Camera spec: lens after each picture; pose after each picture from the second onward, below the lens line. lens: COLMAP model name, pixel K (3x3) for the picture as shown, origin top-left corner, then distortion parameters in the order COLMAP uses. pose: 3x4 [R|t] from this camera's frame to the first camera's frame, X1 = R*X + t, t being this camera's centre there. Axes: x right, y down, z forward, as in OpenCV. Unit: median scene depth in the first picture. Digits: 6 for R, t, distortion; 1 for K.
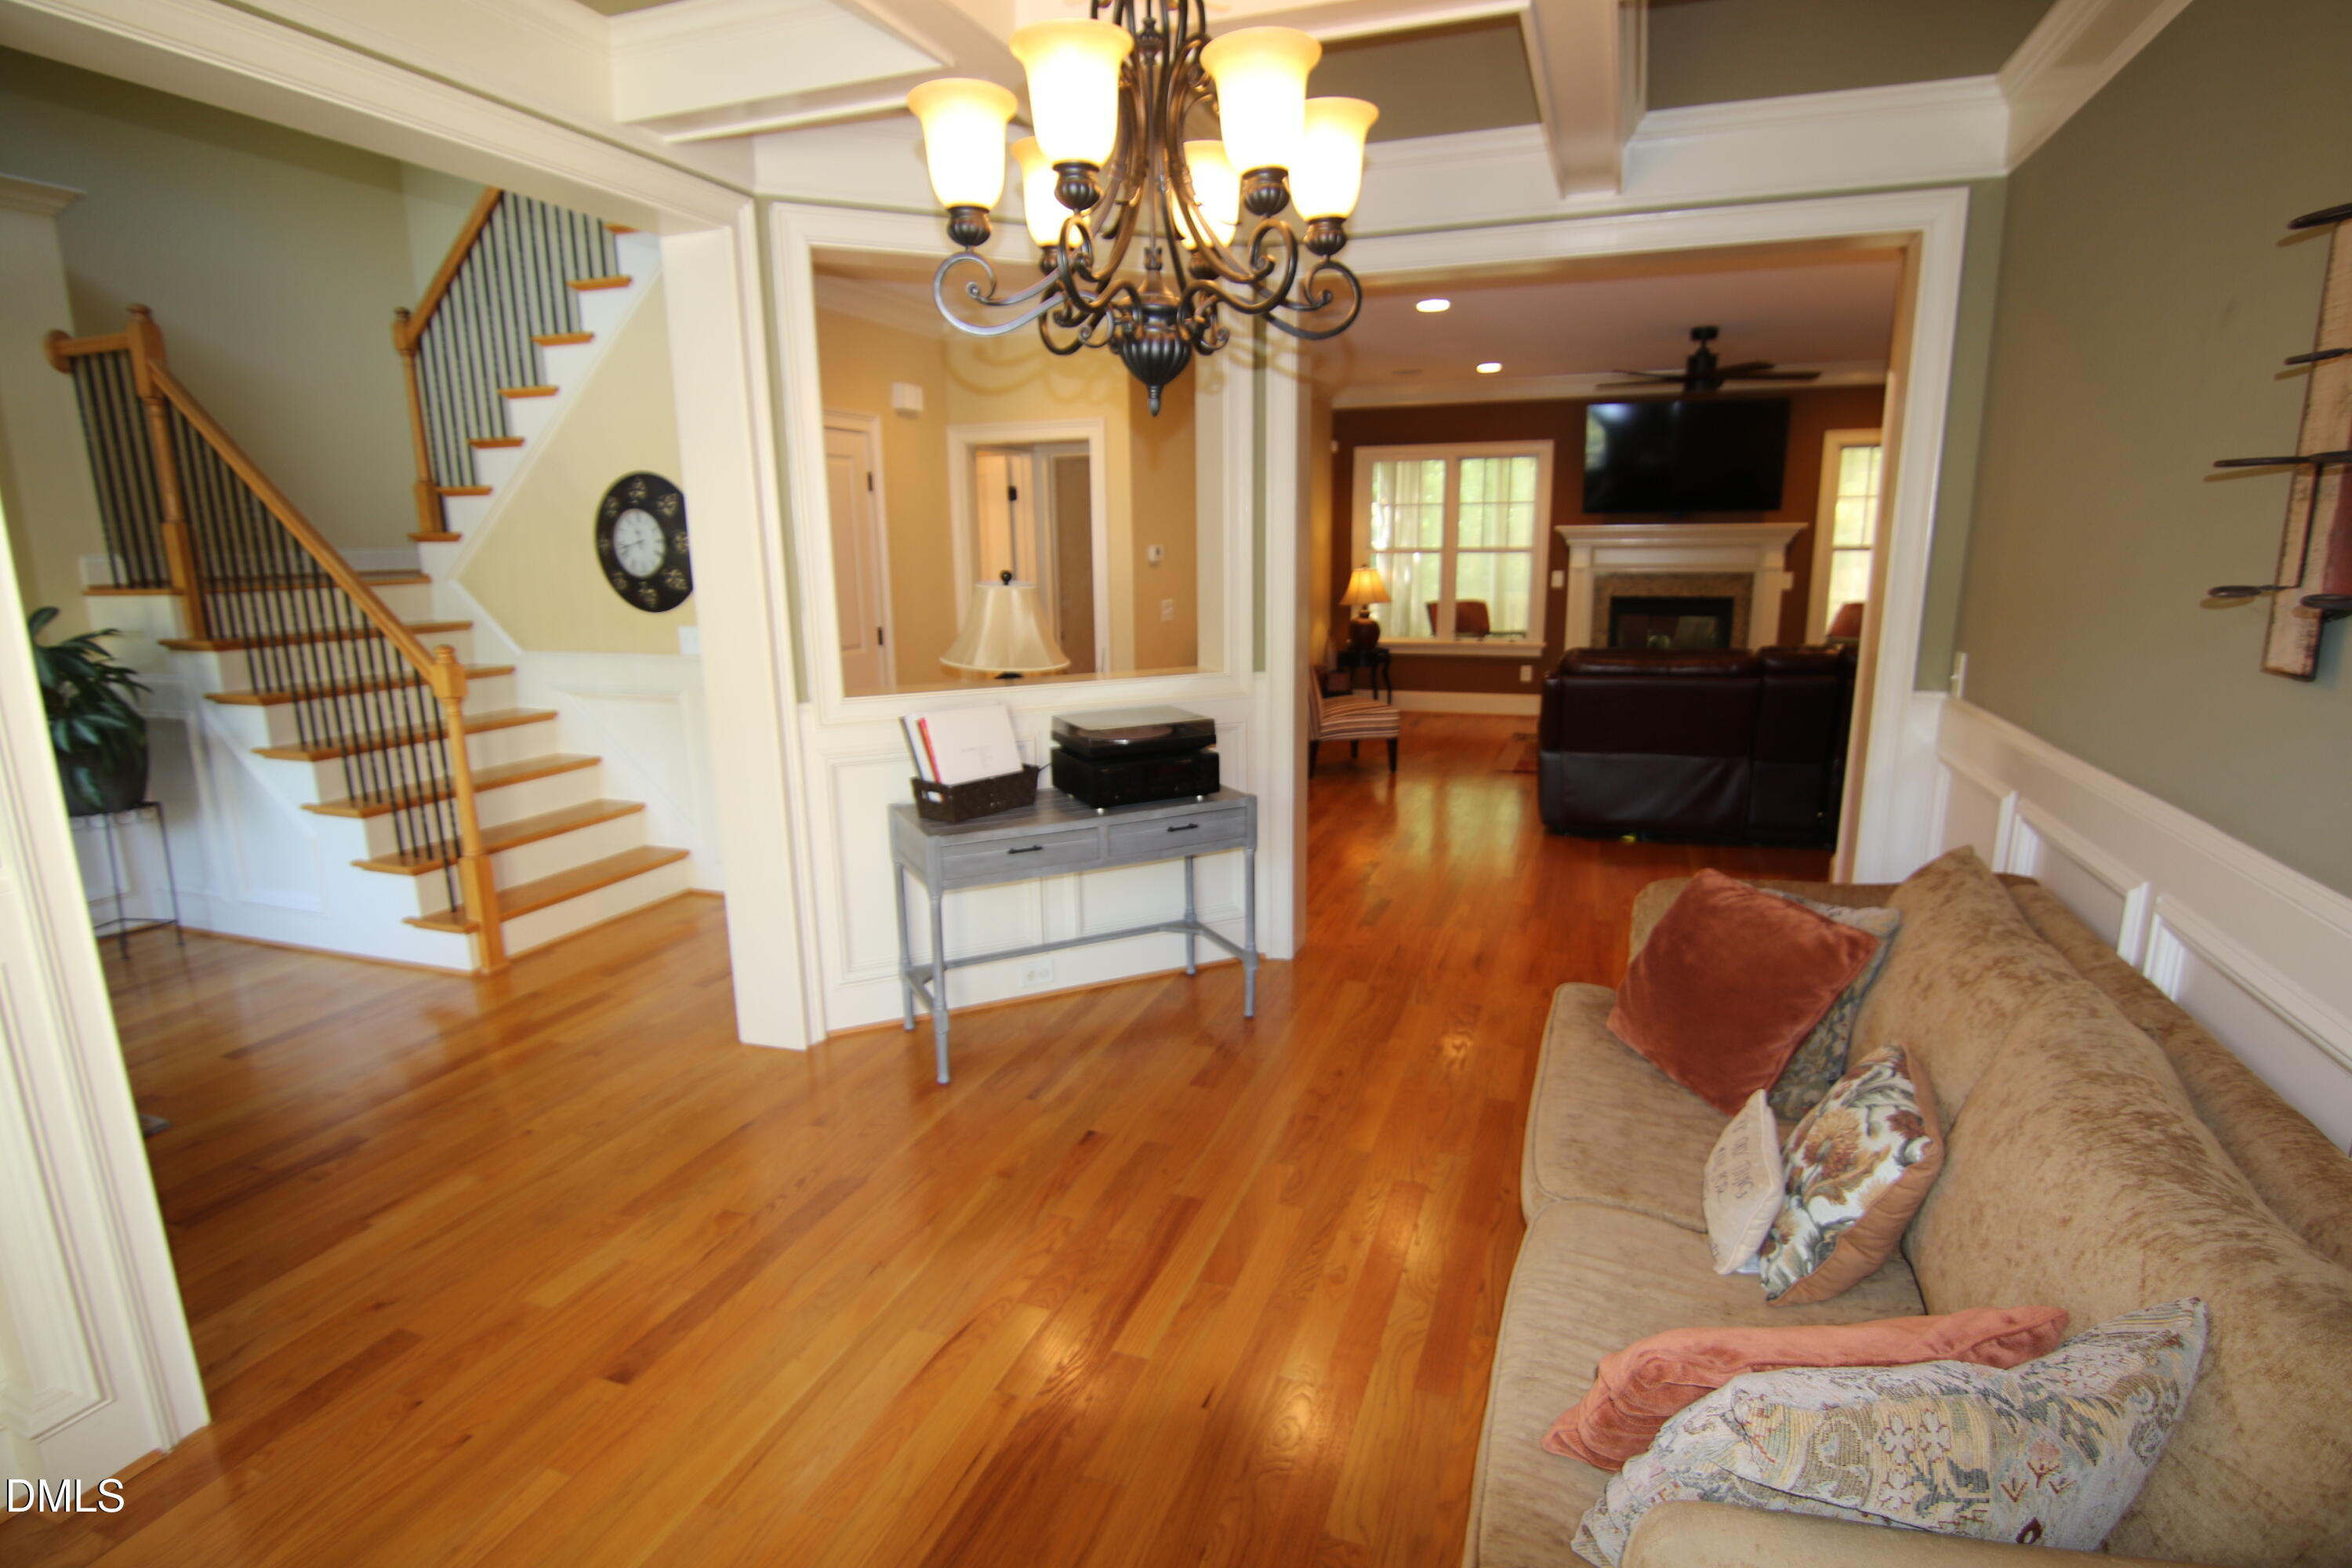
lens RADIAL K [[1187.1, 0, 1191.5], [0, 1187.1, 793.7], [0, 0, 1]] dist [-0.009253, -0.009140]
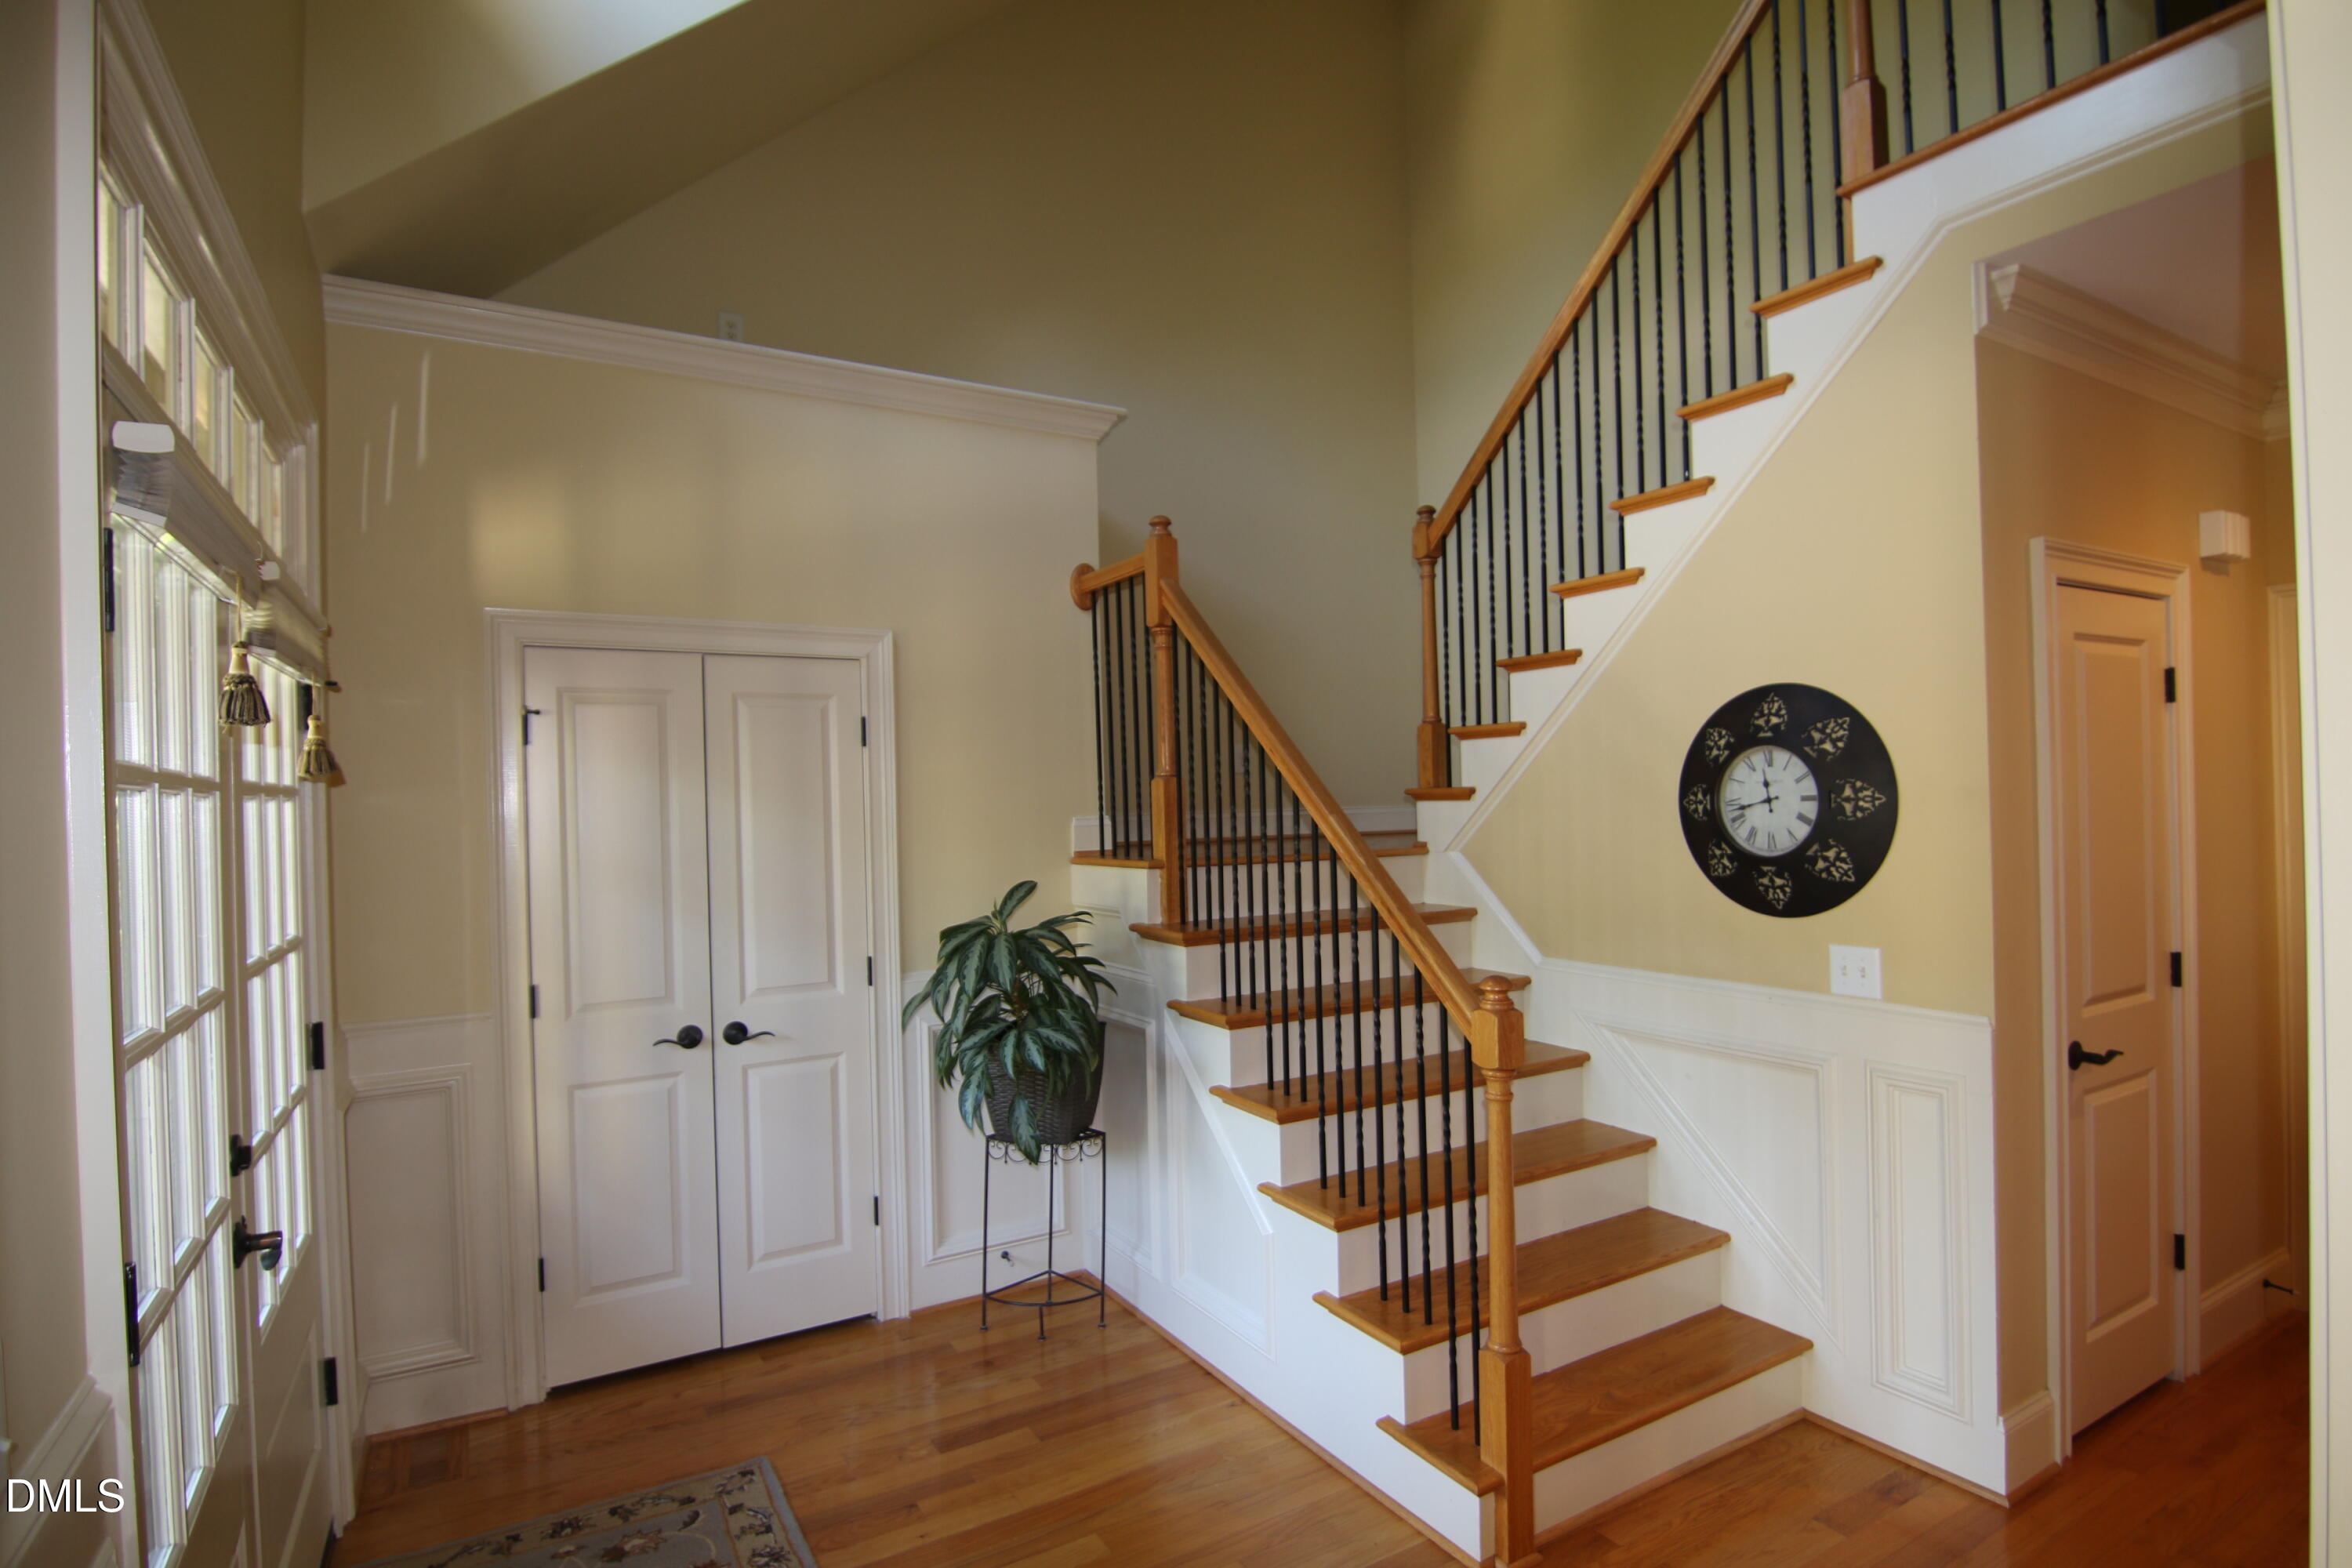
lens RADIAL K [[1187.1, 0, 1177.9], [0, 1187.1, 795.8], [0, 0, 1]] dist [-0.009253, -0.009140]
pose [[0.765003, -0.010501, -0.643941, -0.335333], [-0.123003, 0.979079, -0.162093, -0.087778], [0.632172, 0.203208, 0.747707, 0.397259]]
